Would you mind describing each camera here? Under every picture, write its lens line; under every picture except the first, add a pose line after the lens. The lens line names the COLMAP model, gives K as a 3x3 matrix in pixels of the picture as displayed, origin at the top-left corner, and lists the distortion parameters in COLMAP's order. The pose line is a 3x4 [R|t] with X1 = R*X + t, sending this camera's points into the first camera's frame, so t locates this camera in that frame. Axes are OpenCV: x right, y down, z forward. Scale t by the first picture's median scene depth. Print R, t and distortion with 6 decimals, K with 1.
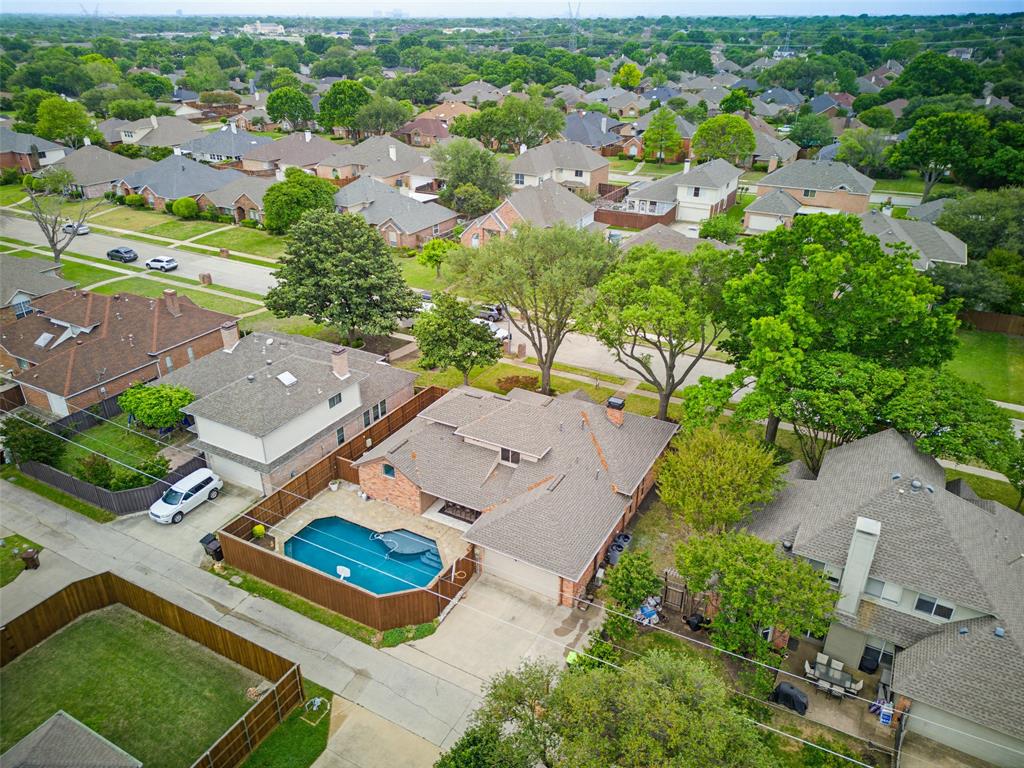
lens RADIAL K [[707.4, 0, 512.0], [0, 707.4, 384.0], [0, 0, 1]] dist [0.065615, -0.064198]
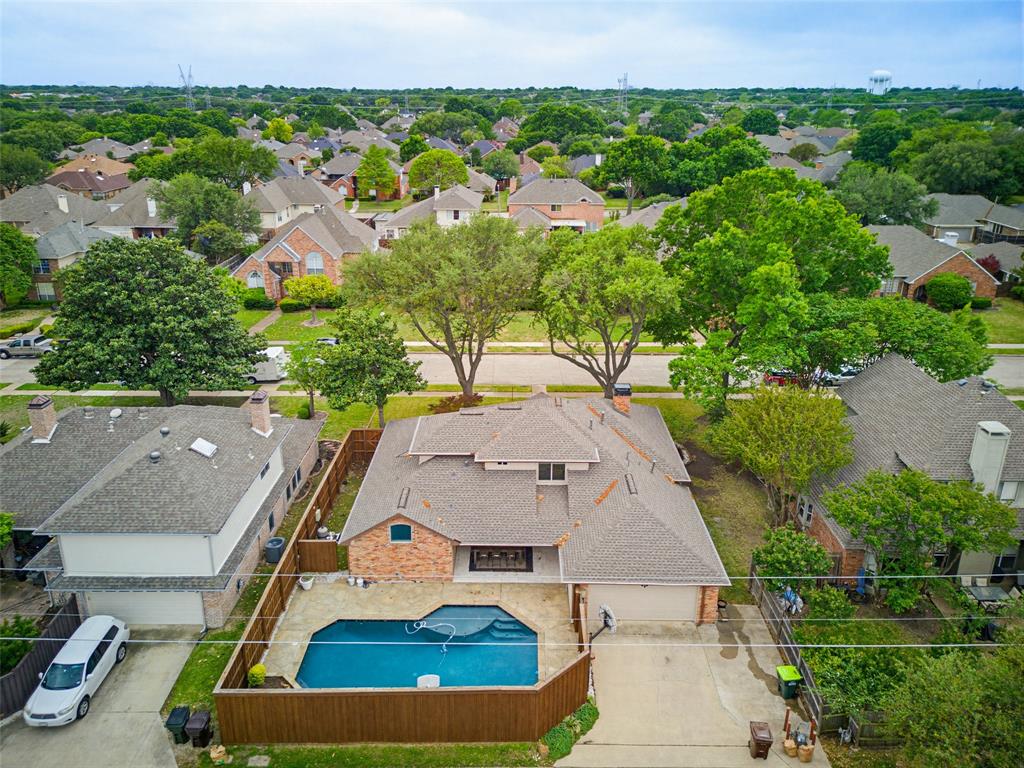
lens RADIAL K [[722.9, 0, 511.6], [0, 722.9, 342.7], [0, 0, 1]] dist [0.070111, -0.069903]
pose [[0.879457, -0.152647, 0.450838, -0.361406], [0.213053, 0.973241, -0.086080, 0.018375], [-0.425634, 0.171755, 0.888446, 0.235415]]
